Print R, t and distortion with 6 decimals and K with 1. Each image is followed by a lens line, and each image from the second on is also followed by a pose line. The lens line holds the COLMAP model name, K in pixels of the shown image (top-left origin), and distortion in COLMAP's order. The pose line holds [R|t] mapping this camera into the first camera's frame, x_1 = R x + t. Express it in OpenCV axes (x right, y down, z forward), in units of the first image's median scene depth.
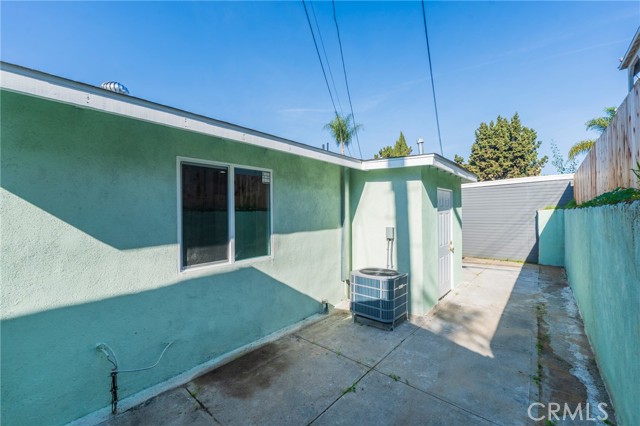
lens RADIAL K [[257.5, 0, 320.3], [0, 257.5, 203.0], [0, 0, 1]] dist [-0.008765, -0.000096]
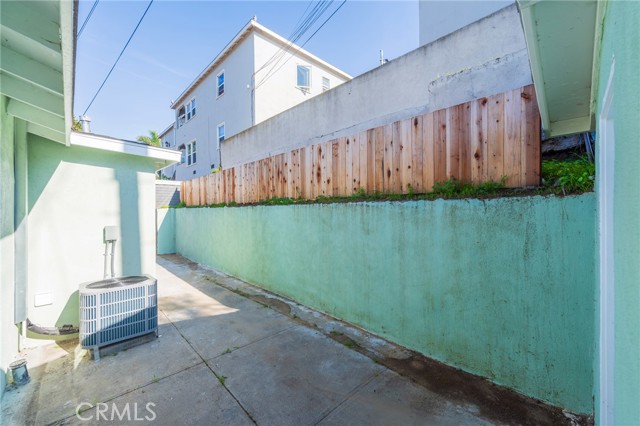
lens RADIAL K [[257.5, 0, 320.3], [0, 257.5, 203.0], [0, 0, 1]] dist [-0.008765, -0.000096]
pose [[0.068907, 0.037088, 0.996933, -0.574139], [-0.032998, 0.998847, -0.034879, 0.036439], [-0.997077, -0.030493, 0.070051, 0.367503]]
